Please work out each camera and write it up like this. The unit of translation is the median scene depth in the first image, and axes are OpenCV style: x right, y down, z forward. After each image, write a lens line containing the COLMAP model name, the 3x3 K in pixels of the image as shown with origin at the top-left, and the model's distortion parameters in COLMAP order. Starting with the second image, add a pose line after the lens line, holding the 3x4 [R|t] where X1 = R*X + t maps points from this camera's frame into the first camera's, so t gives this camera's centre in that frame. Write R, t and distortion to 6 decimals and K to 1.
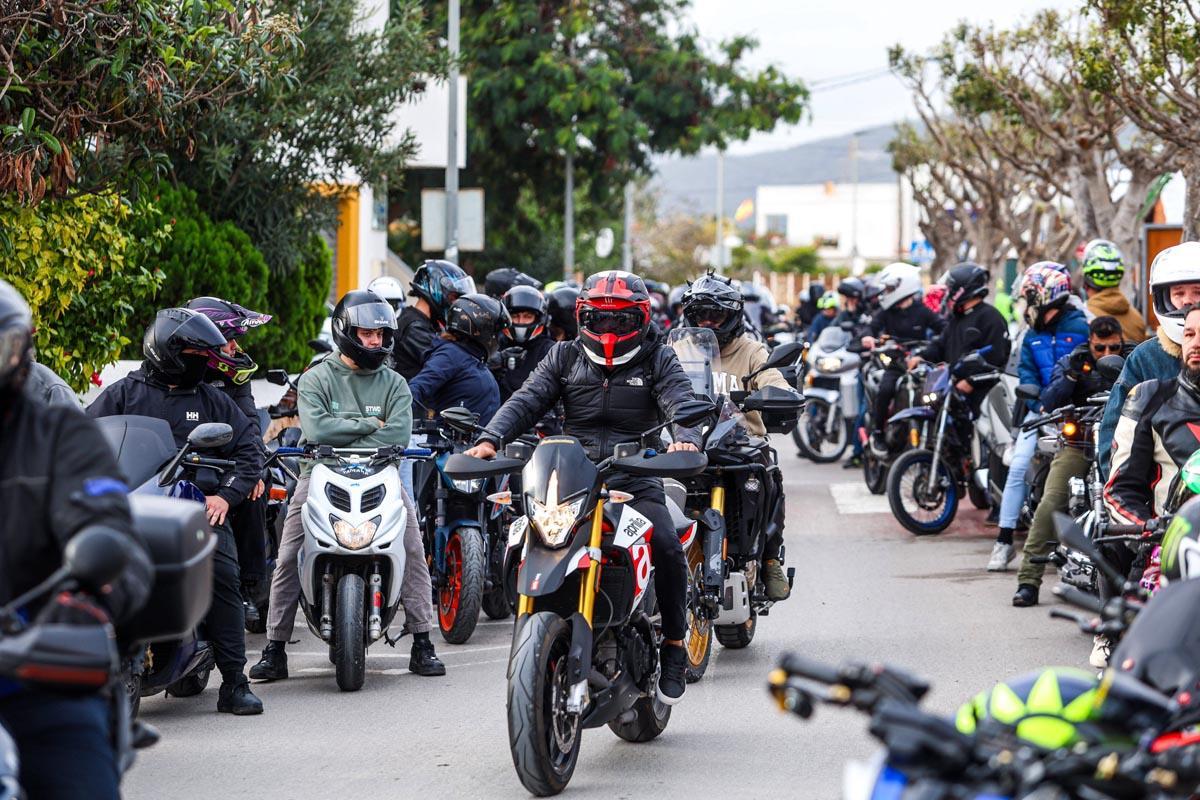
lens RADIAL K [[7929.1, 0, 600.8], [0, 7929.1, 399.1], [0, 0, 1]] dist [-0.280351, 0.000000]
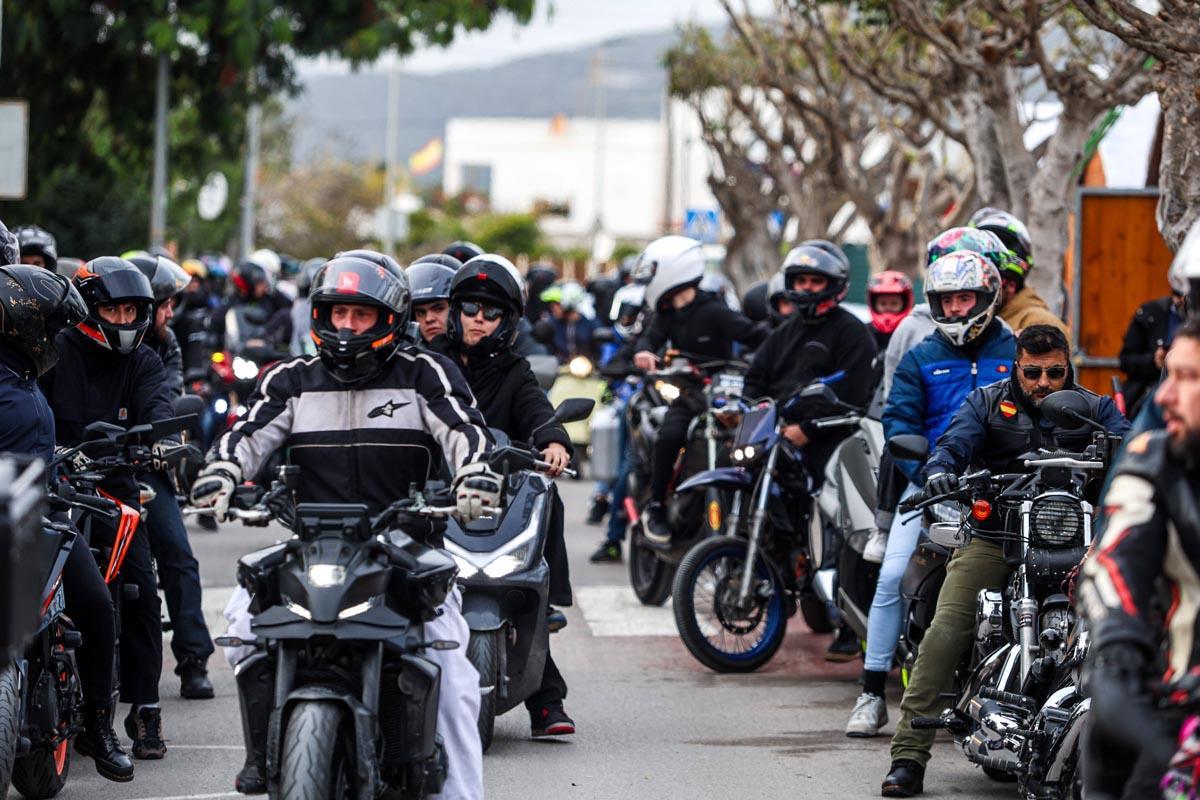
lens RADIAL K [[7929.1, 0, 601.2], [0, 7929.1, 403.0], [0, 0, 1]] dist [-0.280351, 0.000000]
pose [[0.997435, 0.029967, 0.064997, -0.009711], [-0.029431, 0.999525, -0.009194, 0.001987], [-0.065242, 0.007257, 0.997843, 0.375216]]
